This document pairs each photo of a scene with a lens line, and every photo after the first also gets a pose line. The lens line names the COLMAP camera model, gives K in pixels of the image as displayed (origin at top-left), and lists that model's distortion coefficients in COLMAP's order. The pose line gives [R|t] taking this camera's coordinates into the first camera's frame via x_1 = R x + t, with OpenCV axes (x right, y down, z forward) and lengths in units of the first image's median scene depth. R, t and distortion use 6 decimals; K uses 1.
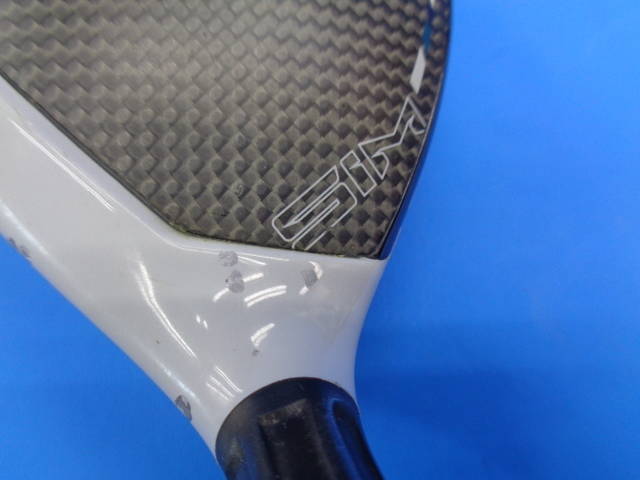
lens RADIAL K [[468.4, 0, 319.5], [0, 468.4, 242.4], [0, 0, 1]] dist [0.008413, 0.002304]
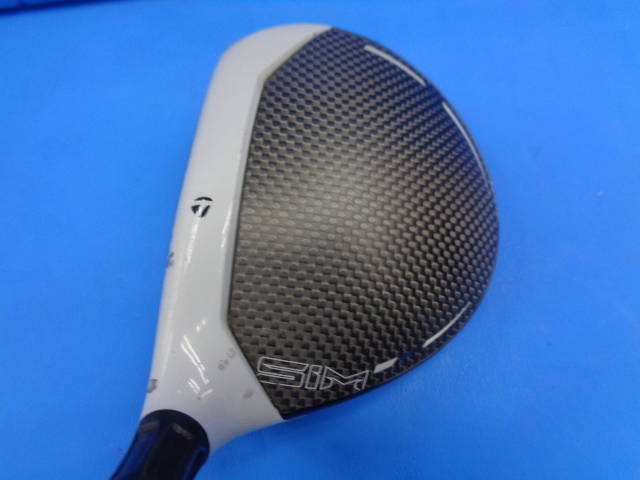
lens RADIAL K [[468.4, 0, 323.5], [0, 468.4, 239.3], [0, 0, 1]] dist [0.008413, 0.002304]
pose [[0.605587, 0.786021, -0.124244, -0.083882], [-0.795470, 0.593574, -0.122054, -0.270432], [-0.022189, 0.172746, 0.984716, -0.841667]]
